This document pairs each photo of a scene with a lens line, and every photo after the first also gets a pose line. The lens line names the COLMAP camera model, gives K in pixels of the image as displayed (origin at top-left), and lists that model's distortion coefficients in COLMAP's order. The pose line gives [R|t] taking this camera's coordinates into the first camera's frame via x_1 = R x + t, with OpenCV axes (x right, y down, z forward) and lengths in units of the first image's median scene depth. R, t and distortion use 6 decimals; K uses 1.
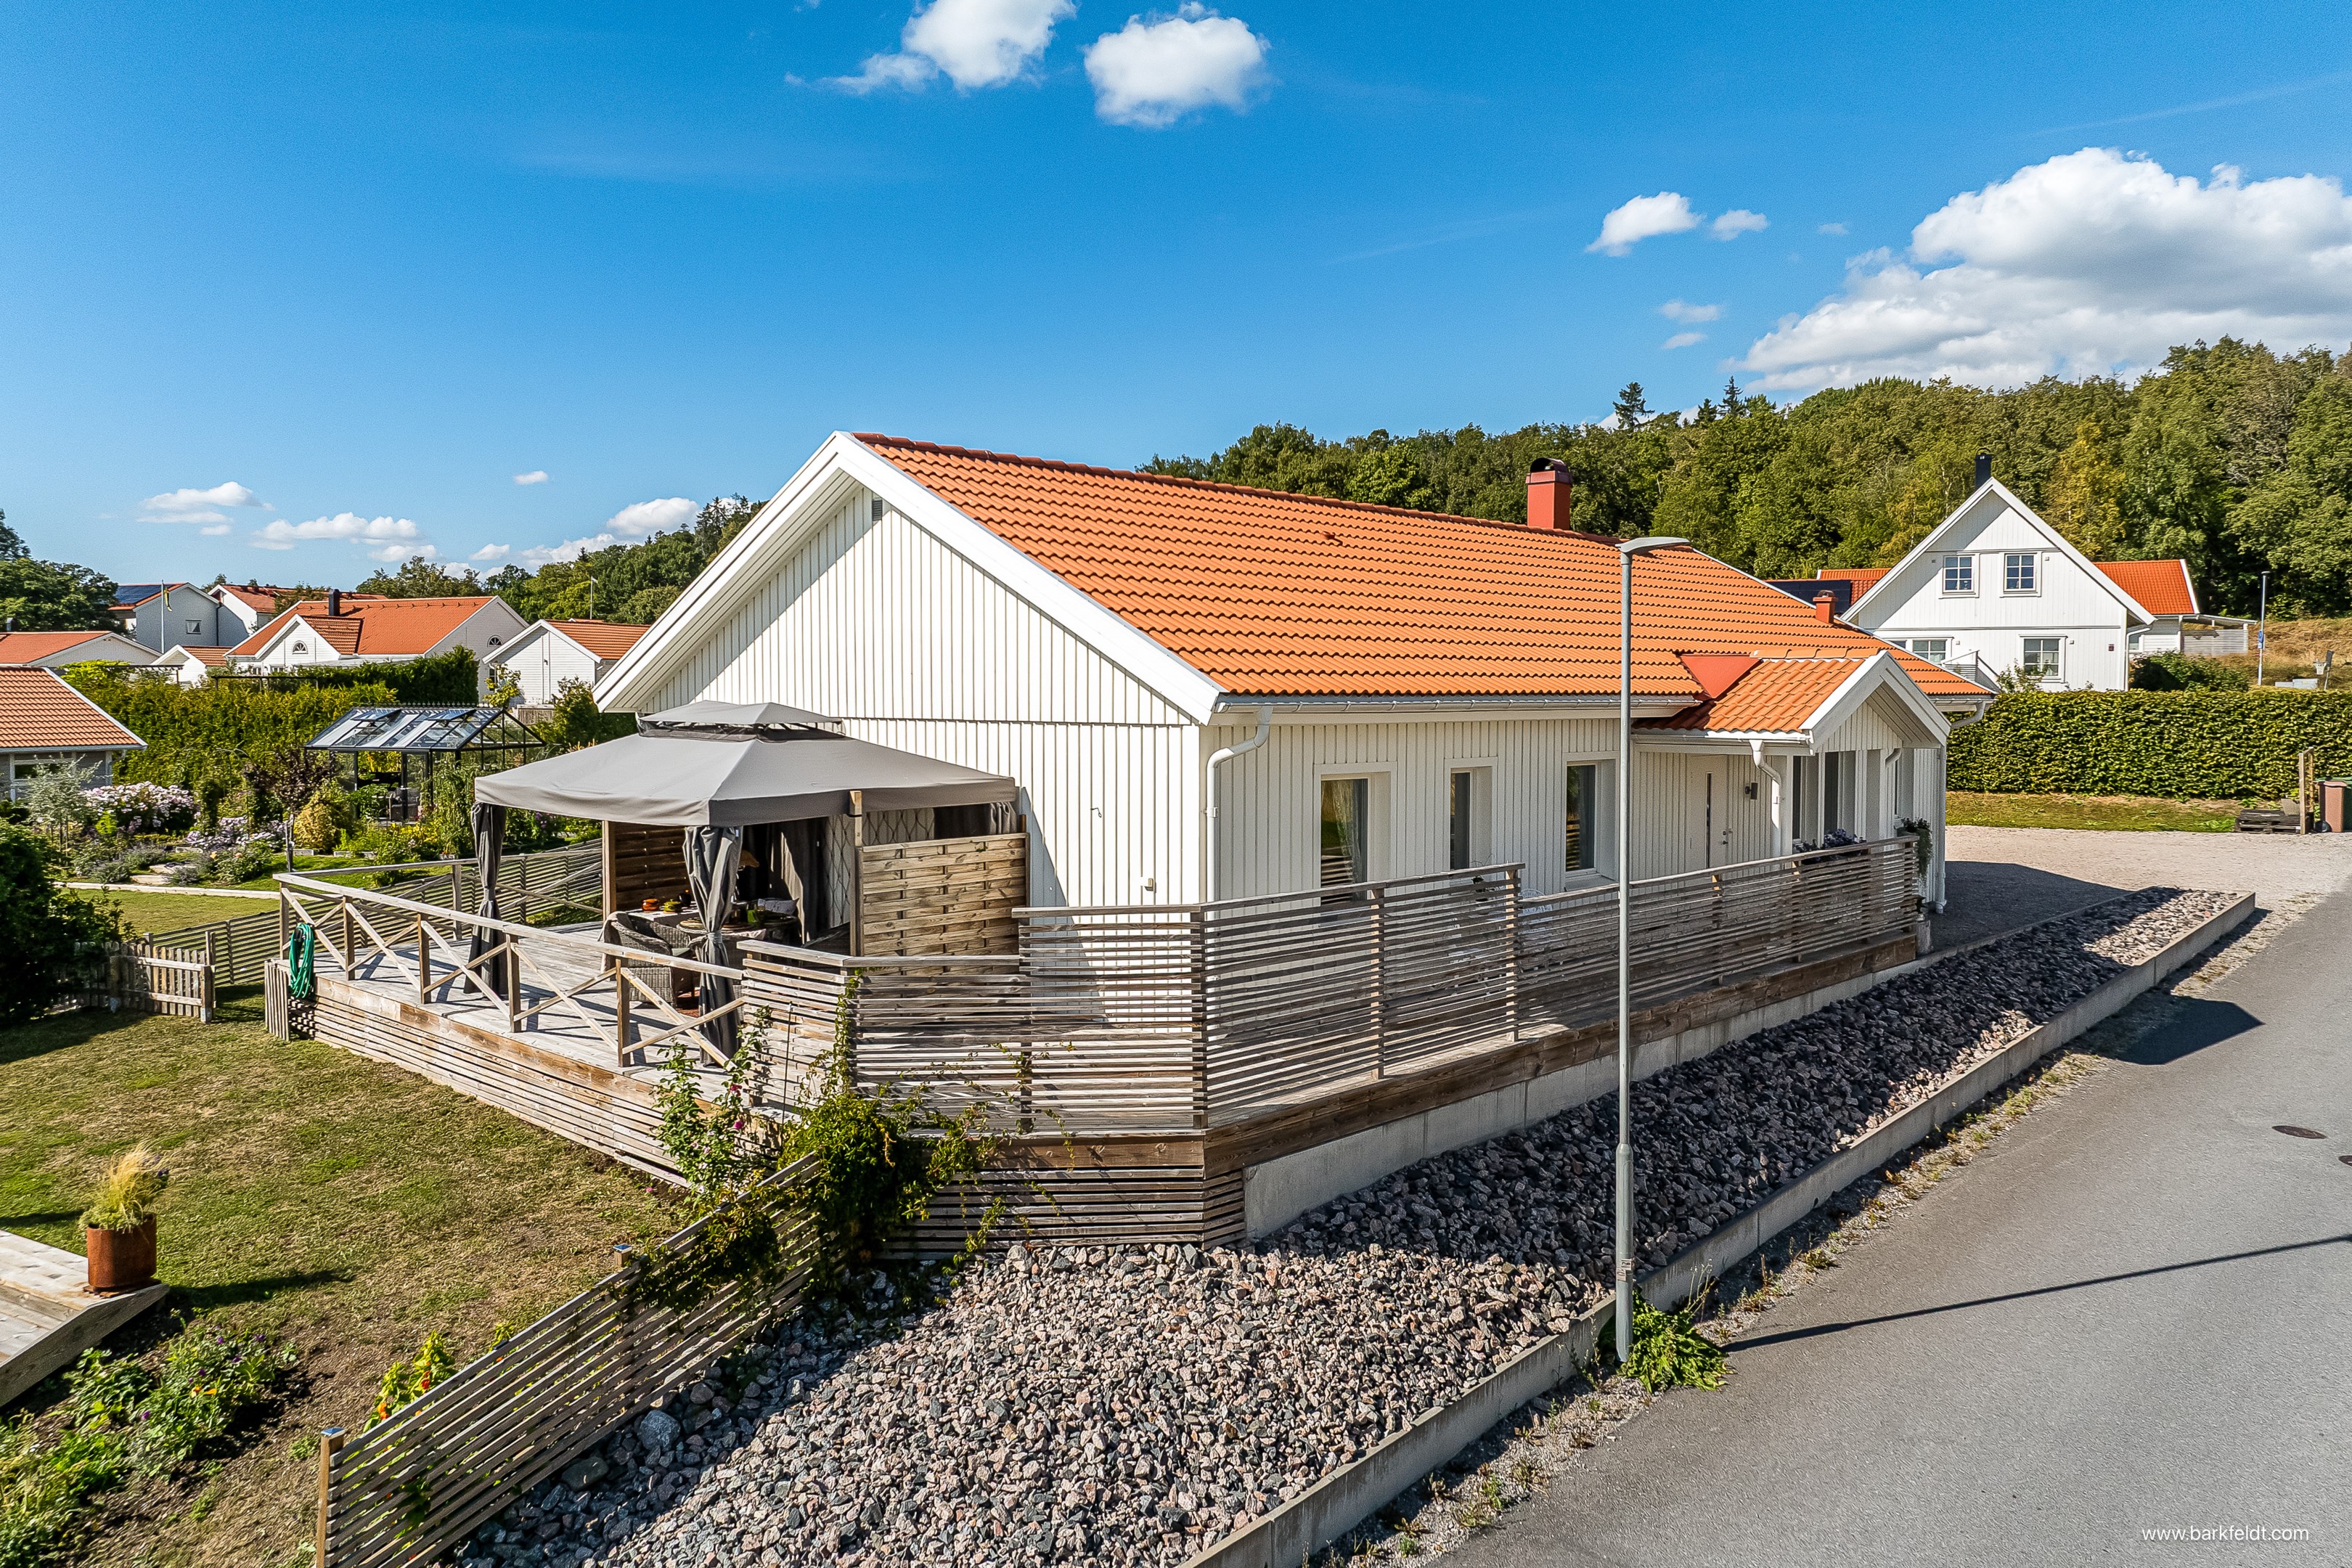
lens RADIAL K [[1674.1, 0, 1191.9], [0, 1674.1, 723.0], [0, 0, 1]] dist [0.043398, -0.010544]
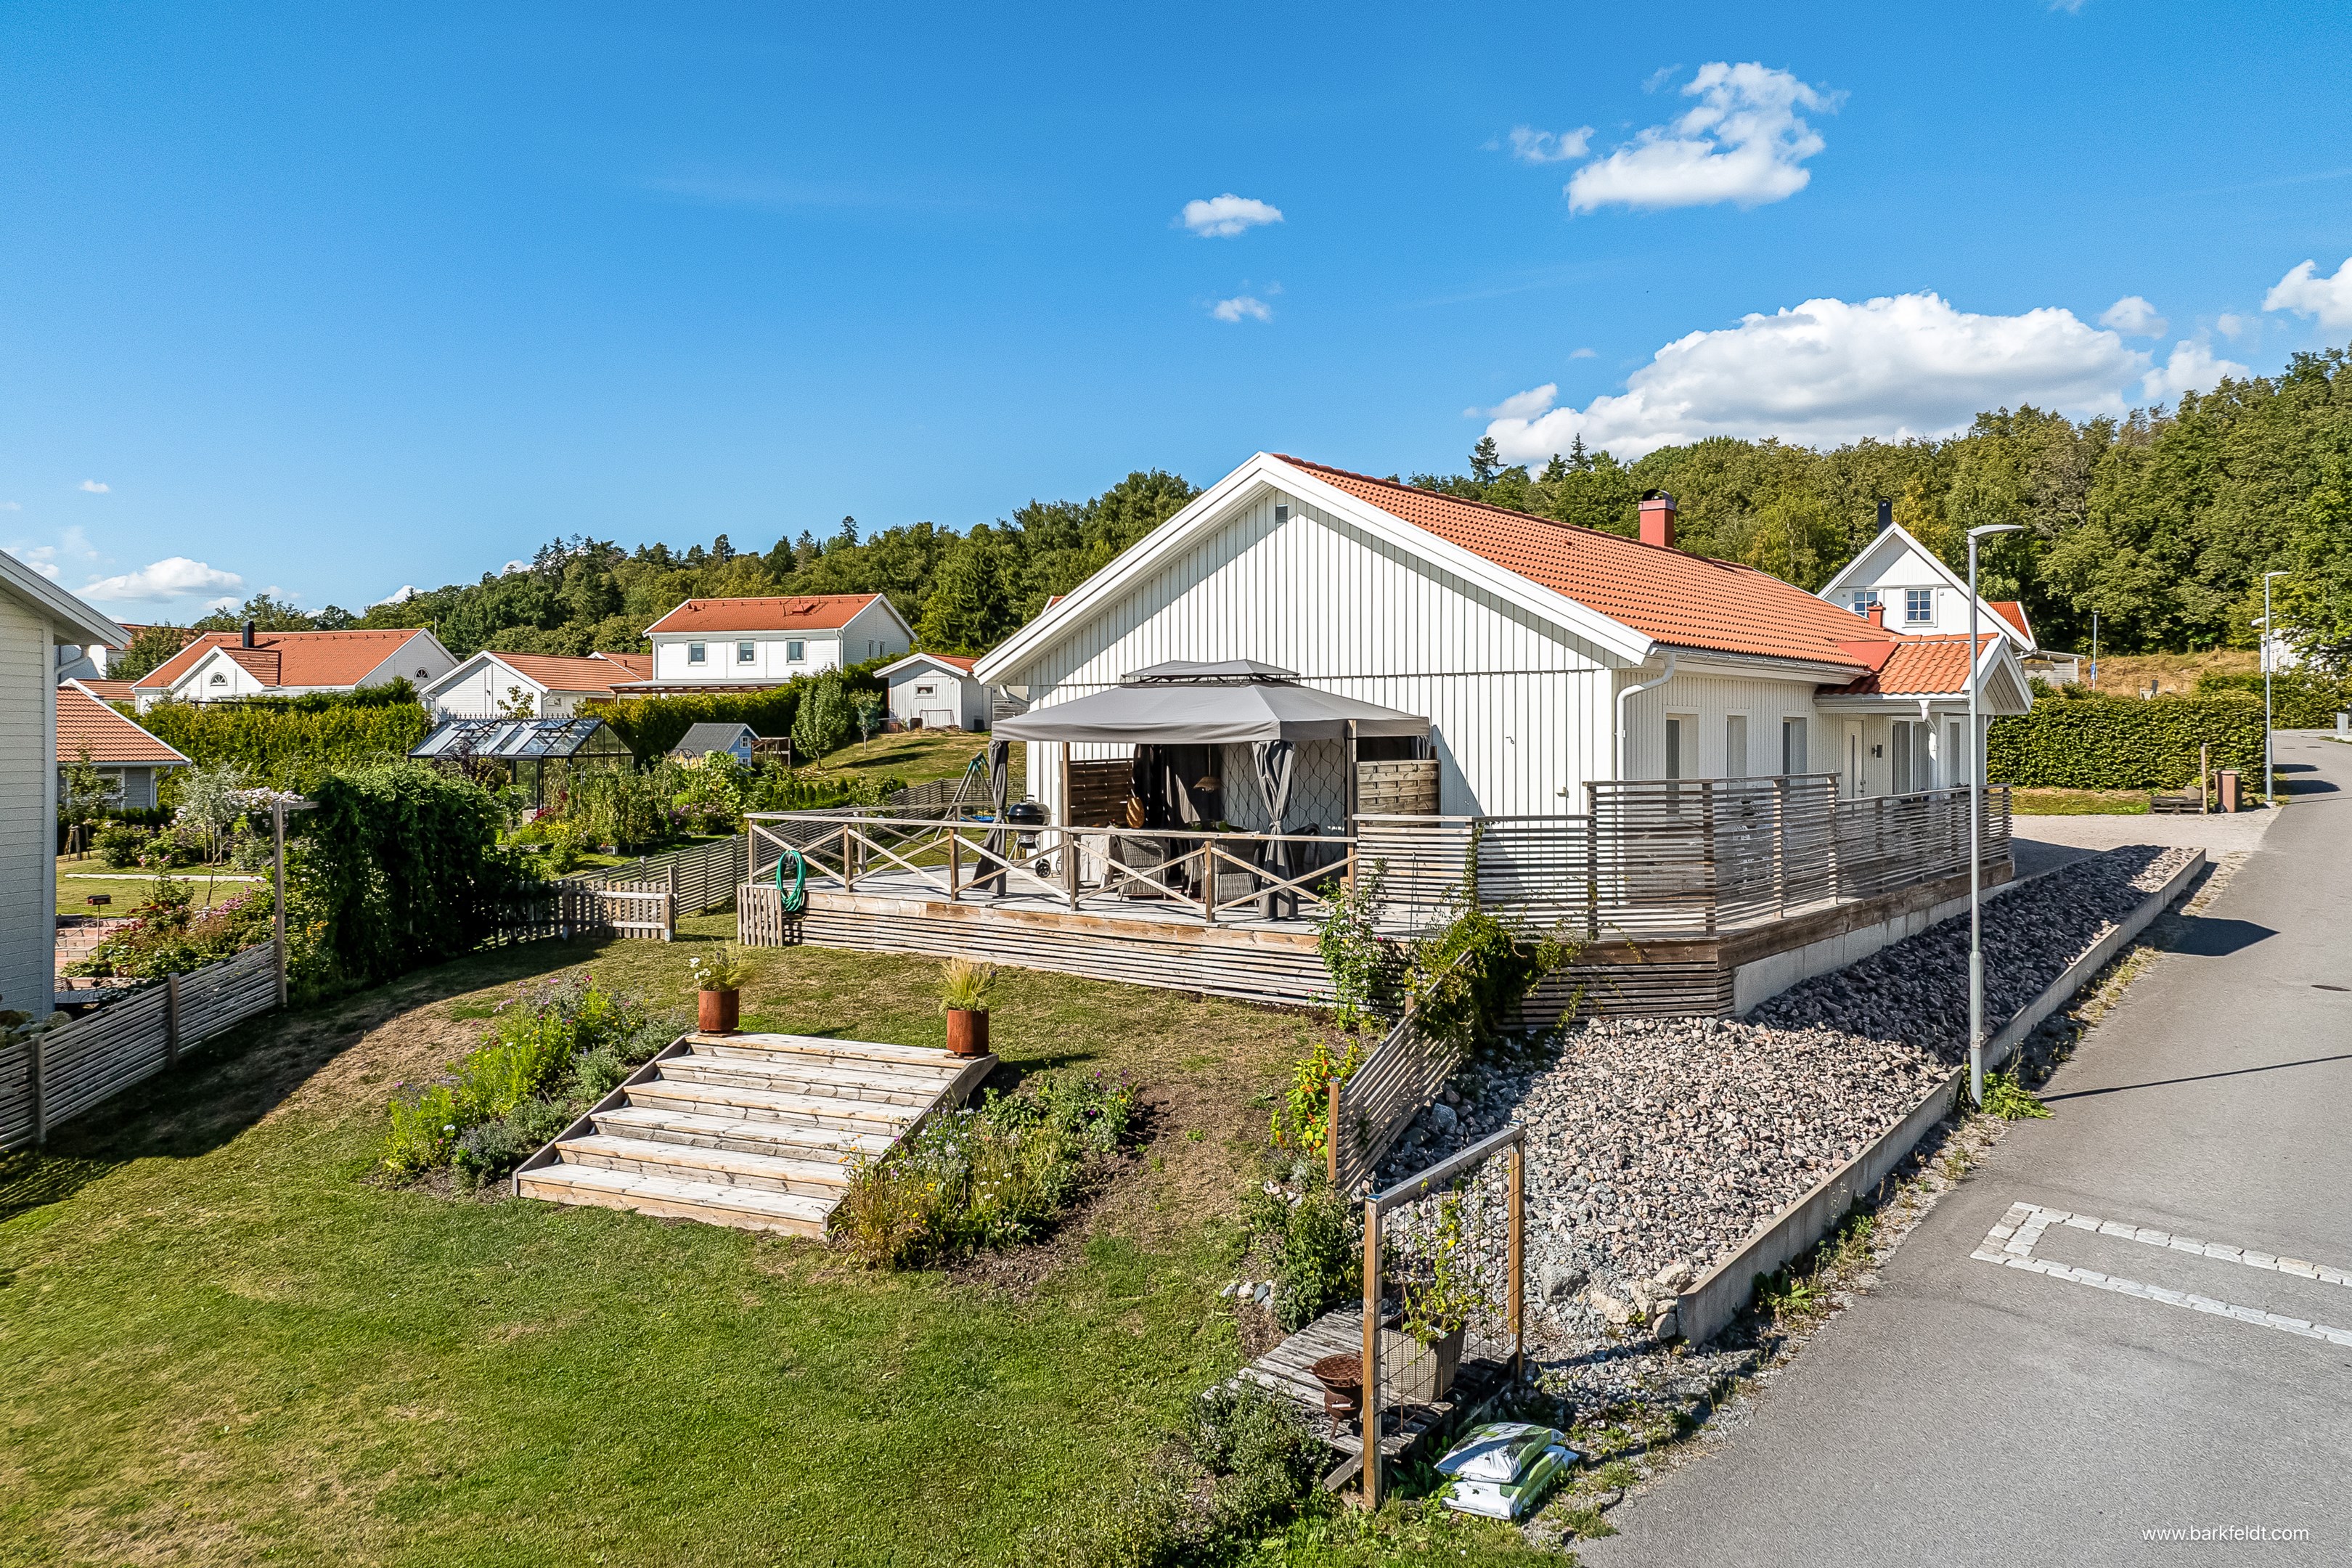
lens RADIAL K [[1674.1, 0, 1191.9], [0, 1674.1, 723.0], [0, 0, 1]] dist [0.043398, -0.010544]
pose [[0.994485, -0.001304, 0.104875, -0.165546], [0.004299, 0.999589, -0.028339, 0.028489], [-0.104795, 0.028633, 0.994082, -0.105838]]
